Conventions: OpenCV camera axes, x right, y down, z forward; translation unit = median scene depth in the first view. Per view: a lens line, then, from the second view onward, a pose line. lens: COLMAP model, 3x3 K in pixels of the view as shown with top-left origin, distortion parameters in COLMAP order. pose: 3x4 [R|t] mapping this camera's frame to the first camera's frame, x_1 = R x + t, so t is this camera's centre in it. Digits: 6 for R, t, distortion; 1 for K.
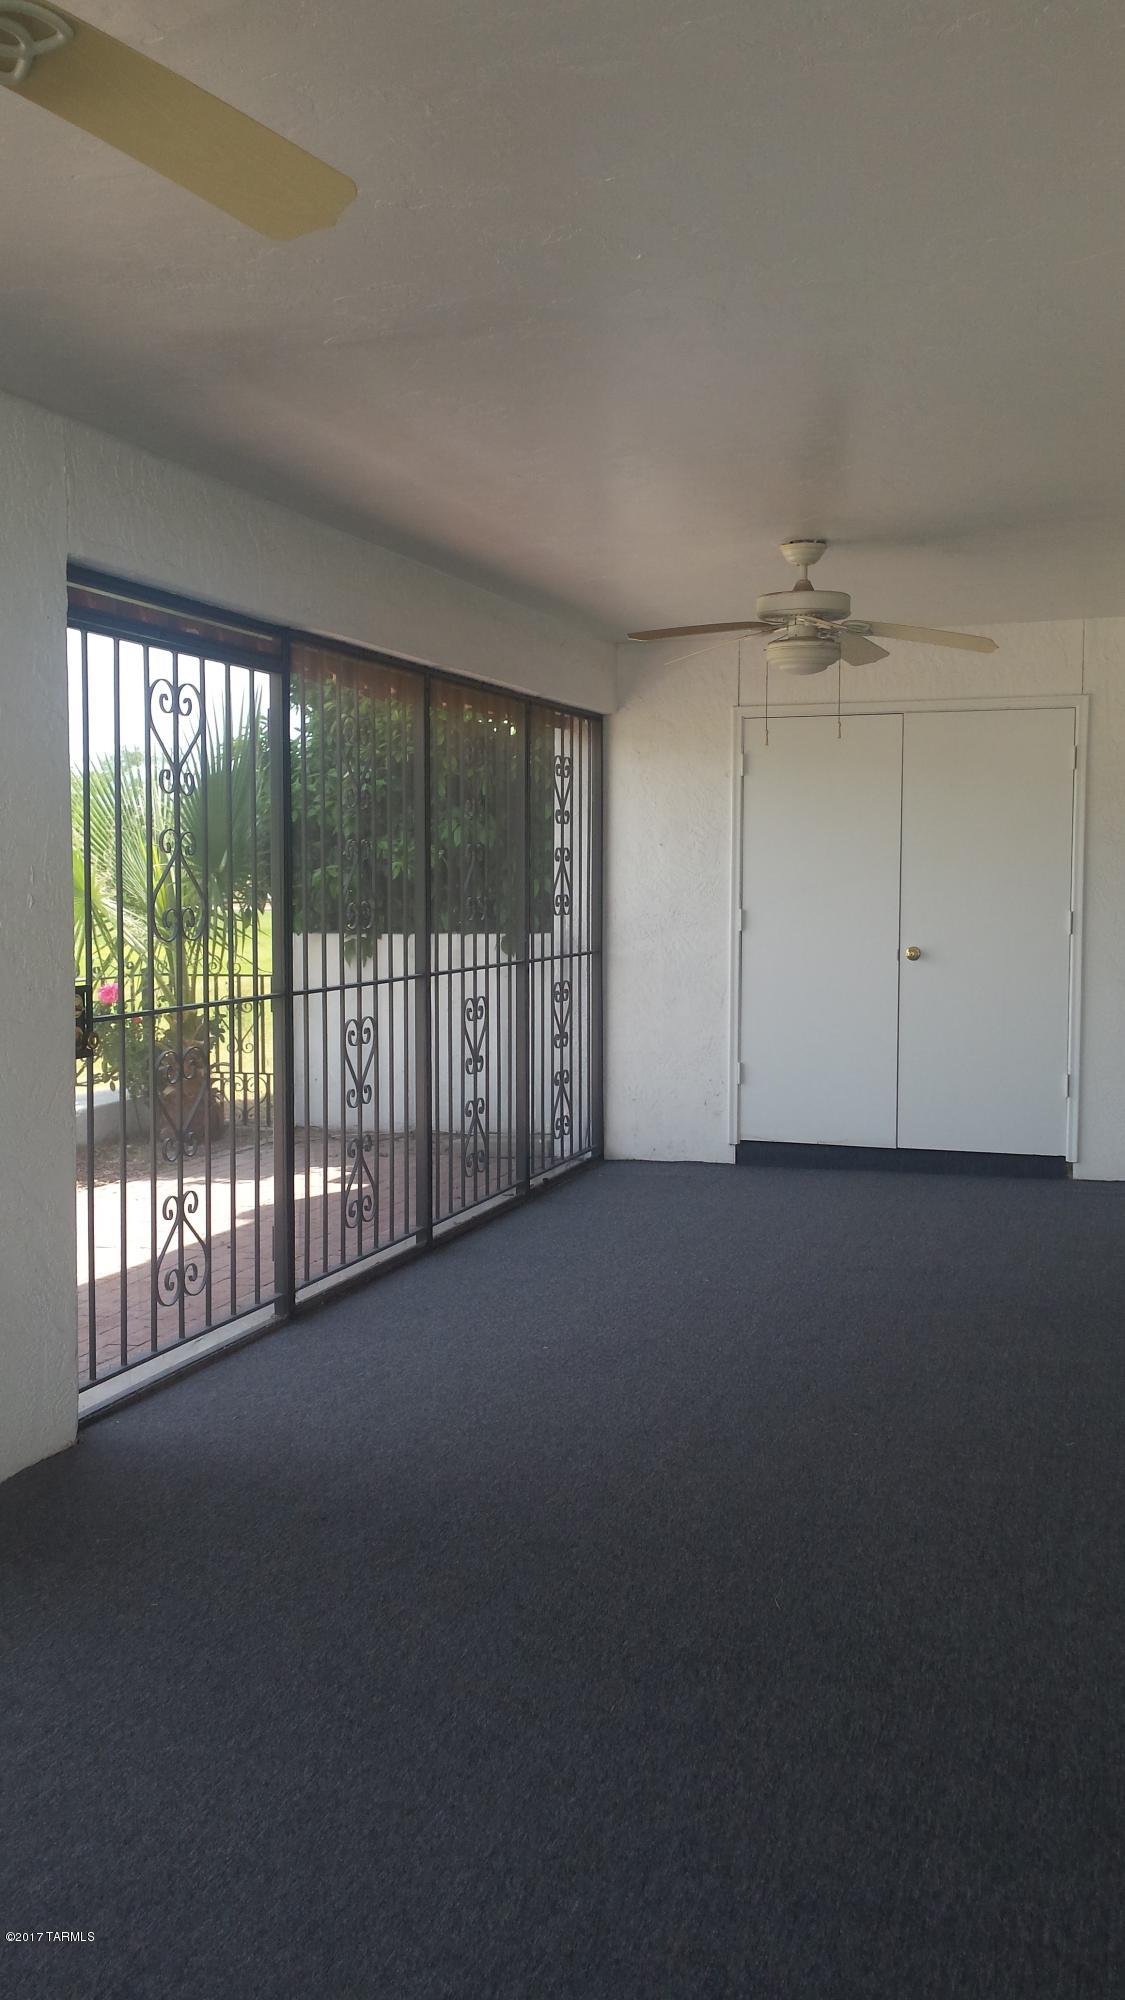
lens RADIAL K [[1797.7, 0, 577.1], [0, 1797.7, 997.6], [0, 0, 1]] dist [0.155901, -0.344050]
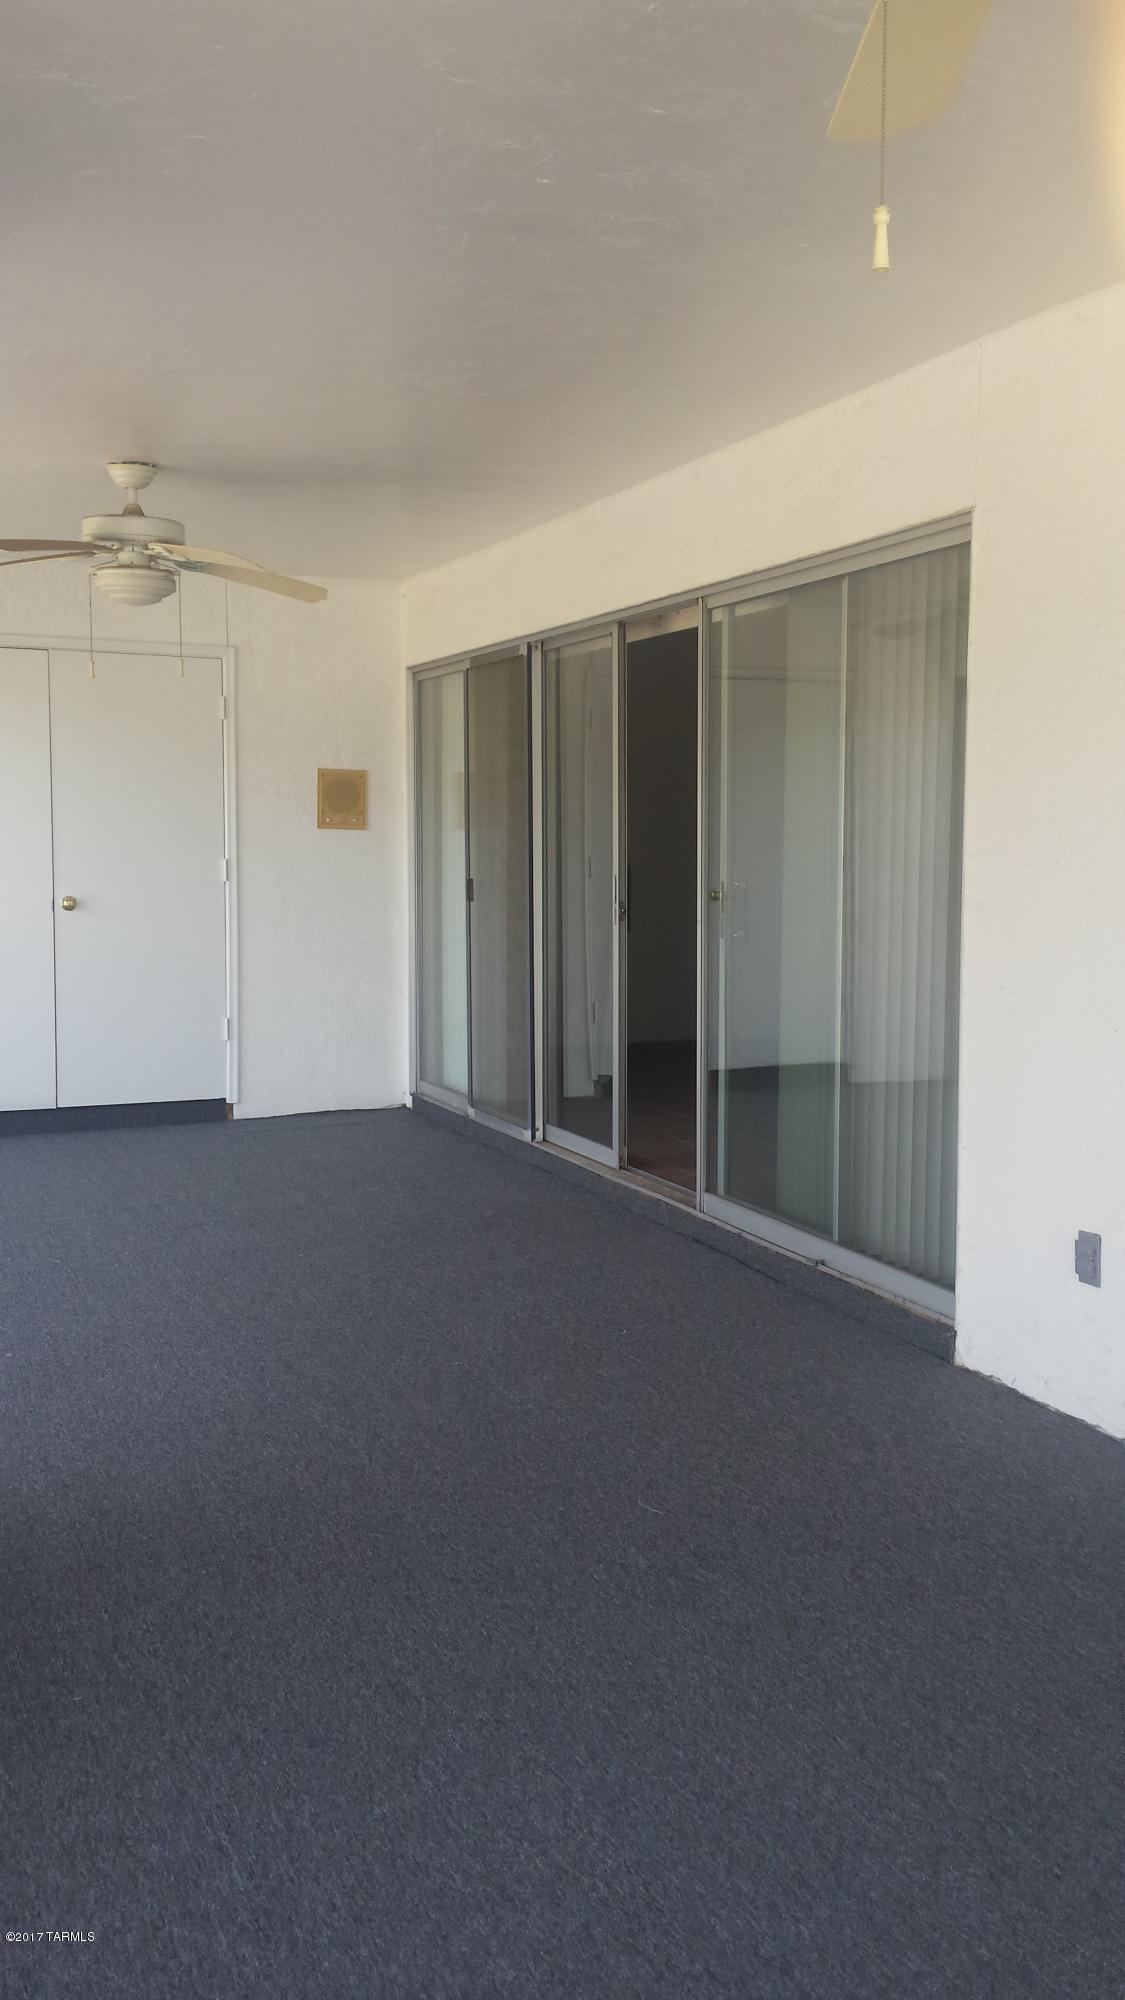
lens RADIAL K [[1797.7, 0, 577.1], [0, 1797.7, 997.6], [0, 0, 1]] dist [0.155901, -0.344050]
pose [[0.752685, -0.055408, 0.656045, -0.336003], [0.038297, 0.998450, 0.040389, -0.004164], [-0.657266, -0.005276, 0.753640, 0.134229]]
